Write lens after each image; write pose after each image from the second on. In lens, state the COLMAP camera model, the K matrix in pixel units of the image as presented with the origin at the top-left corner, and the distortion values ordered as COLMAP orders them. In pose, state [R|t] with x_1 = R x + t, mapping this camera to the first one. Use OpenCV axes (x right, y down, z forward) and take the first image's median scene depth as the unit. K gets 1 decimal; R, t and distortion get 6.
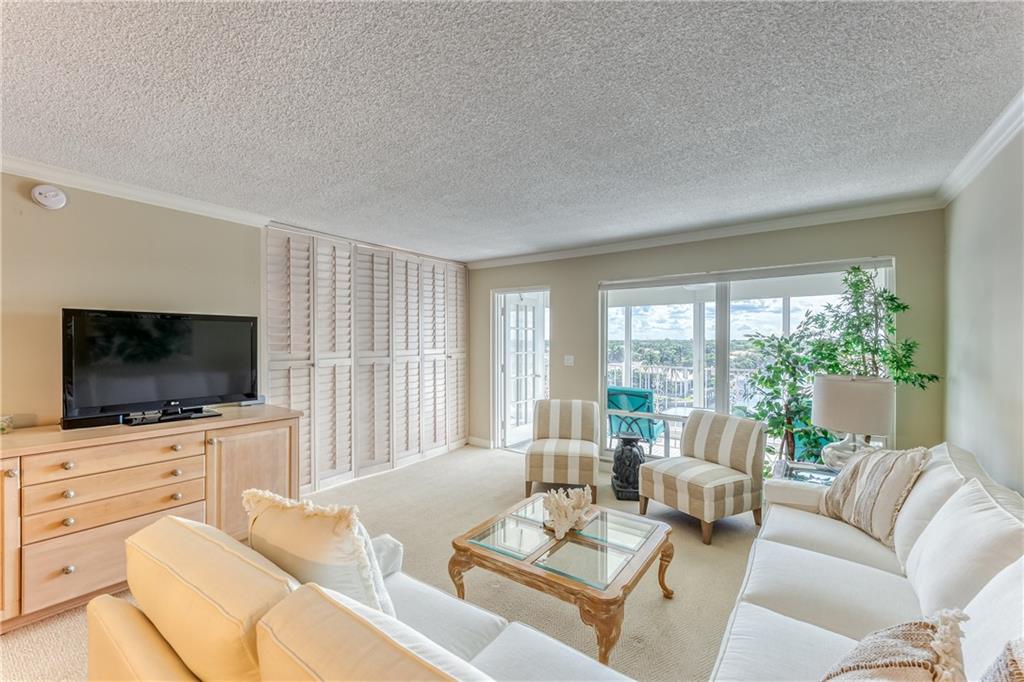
lens RADIAL K [[420.0, 0, 513.2], [0, 420.0, 349.3], [0, 0, 1]] dist [-0.001031, -0.000317]
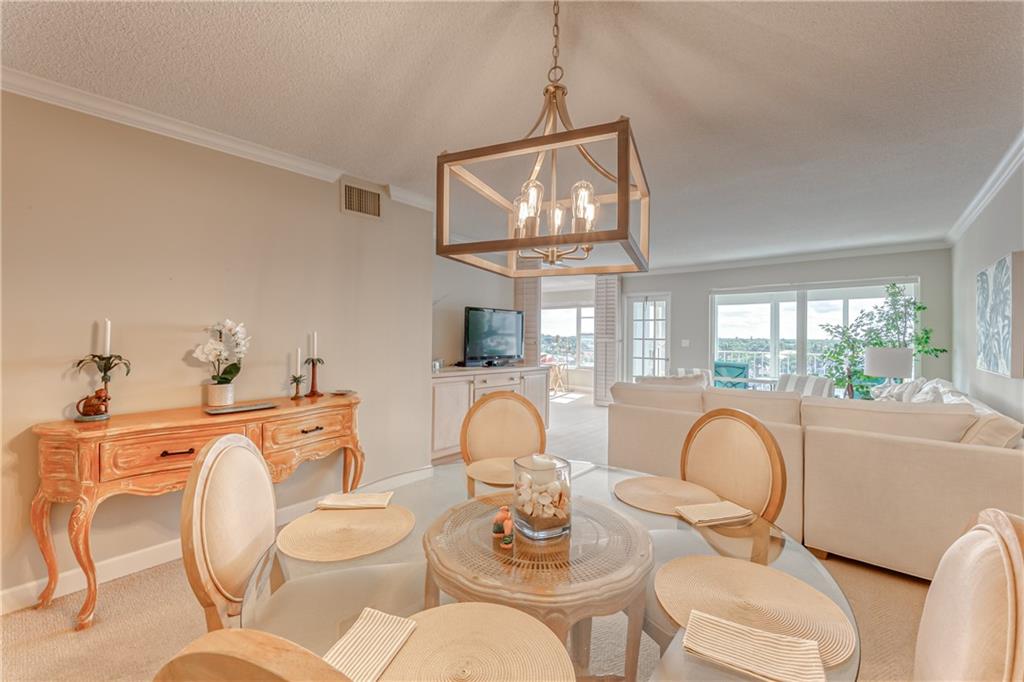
lens RADIAL K [[419.9, 0, 513.9], [0, 419.9, 335.9], [0, 0, 1]] dist [0.001368, 0.000215]
pose [[0.996326, 0.011252, -0.084901, -0.477250], [-0.013234, 0.999652, -0.022823, 0.061205], [0.084614, 0.023863, 0.996128, -0.697642]]
